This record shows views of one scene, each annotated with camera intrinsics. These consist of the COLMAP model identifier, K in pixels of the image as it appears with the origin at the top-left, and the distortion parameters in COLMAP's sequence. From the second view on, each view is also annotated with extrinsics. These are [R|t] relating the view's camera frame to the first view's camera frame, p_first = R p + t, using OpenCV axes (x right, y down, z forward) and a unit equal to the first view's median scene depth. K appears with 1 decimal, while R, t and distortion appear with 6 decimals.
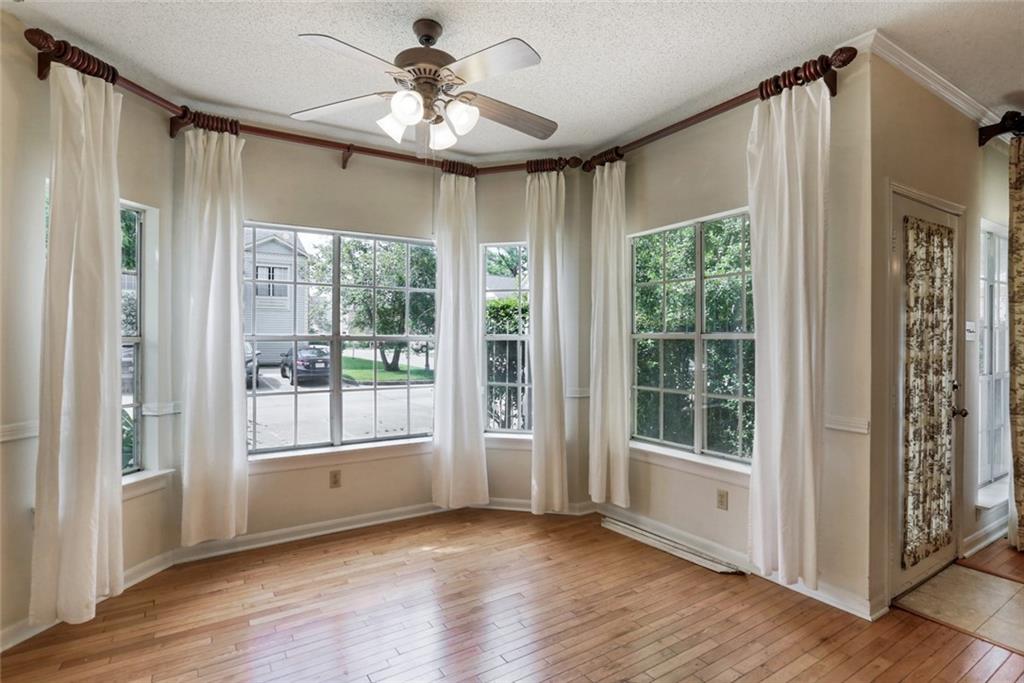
lens RADIAL K [[512.4, 0, 510.8], [0, 512.4, 330.0], [0, 0, 1]] dist [-0.000354, -0.000138]
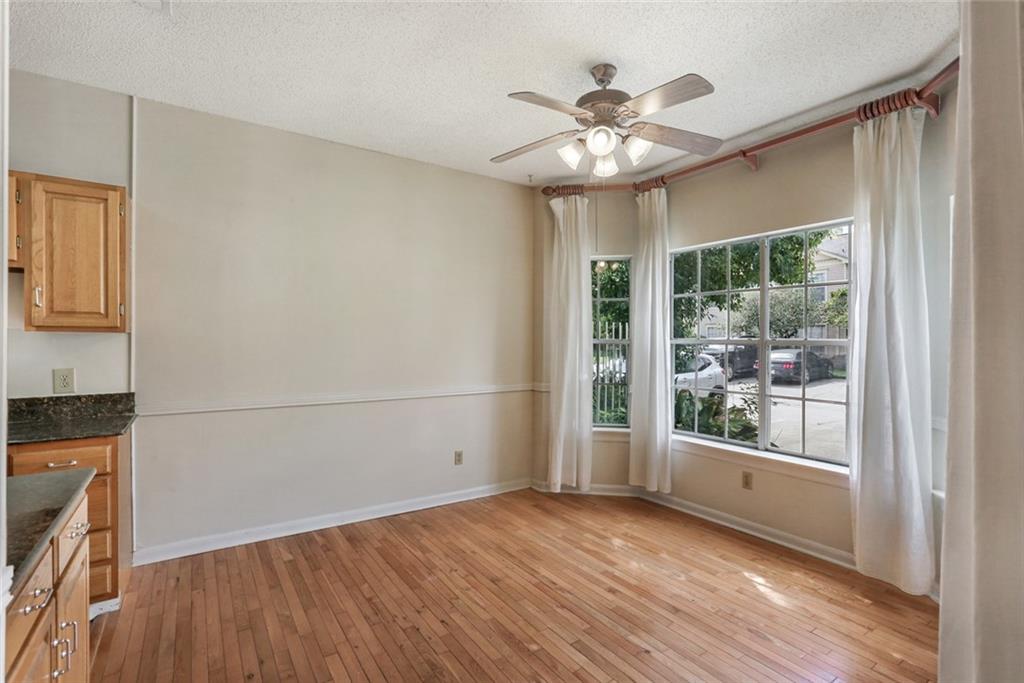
lens RADIAL K [[484.8, 0, 515.2], [0, 484.8, 335.8], [0, 0, 1]] dist [-0.004200, -0.000536]
pose [[0.036925, -0.010929, -0.999258, 0.715362], [0.015286, 0.999829, -0.010370, 0.007801], [0.999201, -0.014891, 0.037086, 0.604612]]
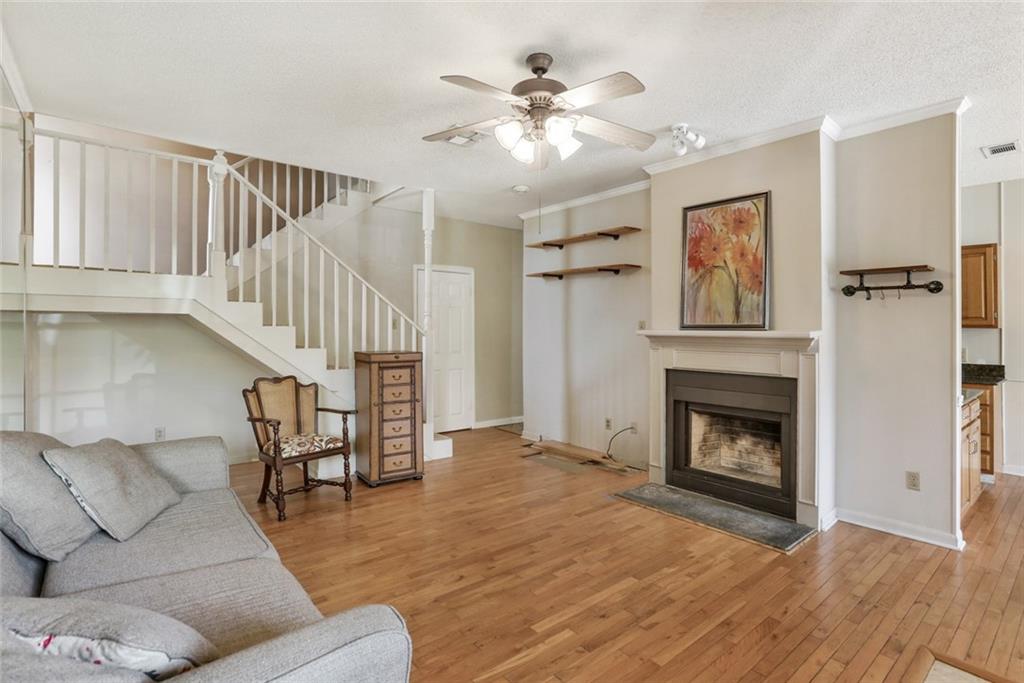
lens RADIAL K [[484.8, 0, 515.2], [0, 484.8, 335.8], [0, 0, 1]] dist [-0.004200, -0.000536]
pose [[-0.989849, 0.005975, -0.141994, 1.459551], [0.007370, 0.999930, -0.009306, 0.009514], [0.141928, -0.010258, -0.989824, 1.164048]]
